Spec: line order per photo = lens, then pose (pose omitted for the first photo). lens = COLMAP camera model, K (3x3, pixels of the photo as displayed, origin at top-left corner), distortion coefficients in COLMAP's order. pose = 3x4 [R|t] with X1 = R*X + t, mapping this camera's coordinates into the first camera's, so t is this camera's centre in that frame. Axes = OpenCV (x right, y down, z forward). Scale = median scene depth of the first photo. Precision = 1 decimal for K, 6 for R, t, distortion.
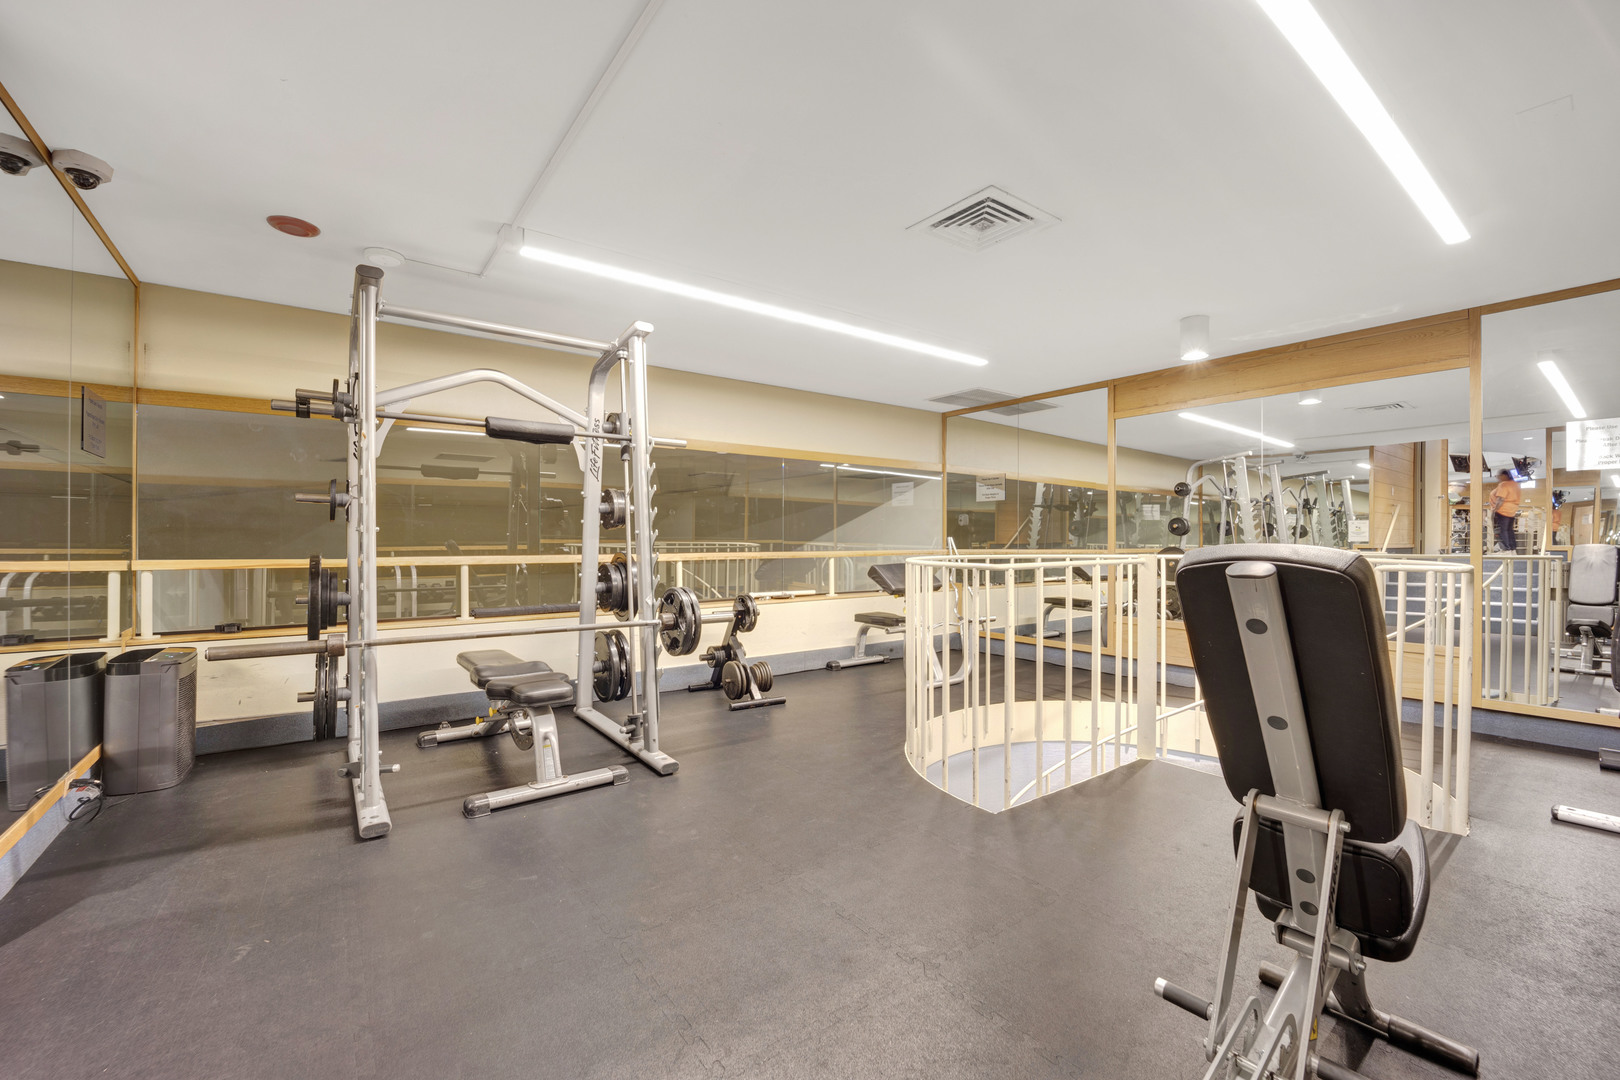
lens RADIAL K [[659.5, 0, 810.0], [0, 659.5, 540.0], [0, 0, 1]] dist [-0.000427, -0.000055]
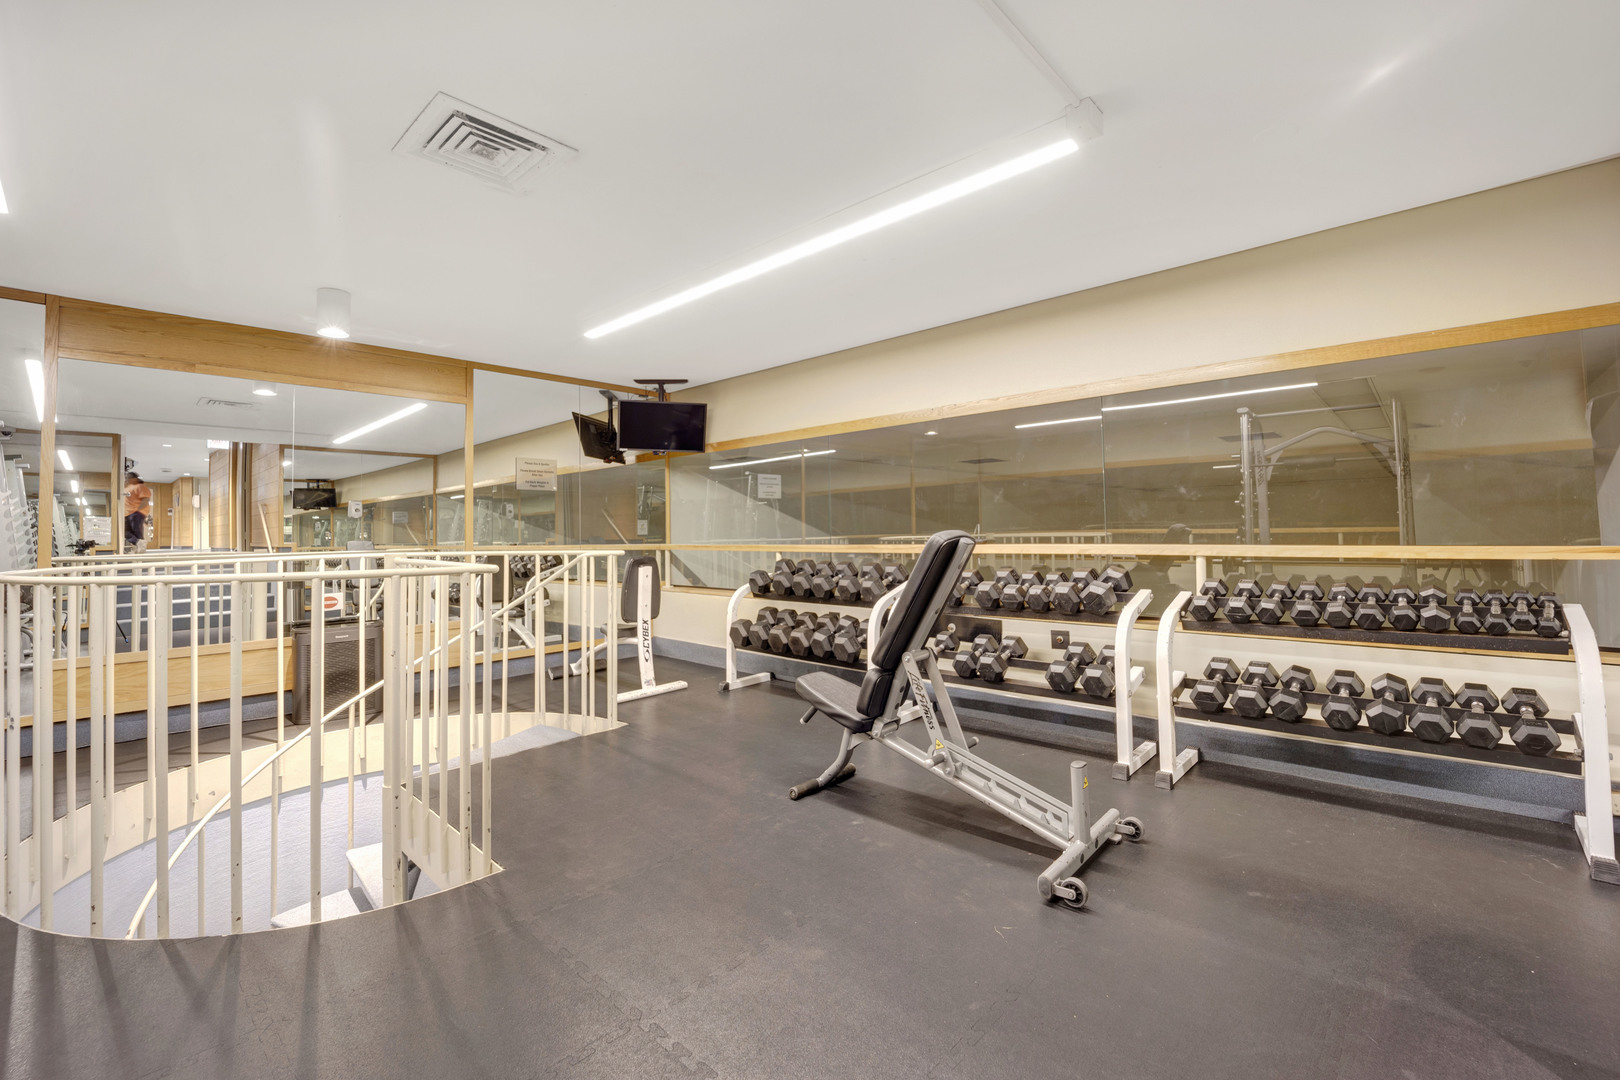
lens RADIAL K [[692.4, 0, 810.4], [0, 692.4, 508.2], [0, 0, 1]] dist [-0.039639, -0.000028]
pose [[-0.185088, 0.030550, 0.982247, -0.329423], [0.018172, 0.999452, -0.027660, -0.003399], [-0.982554, 0.012730, -0.185542, 0.412841]]
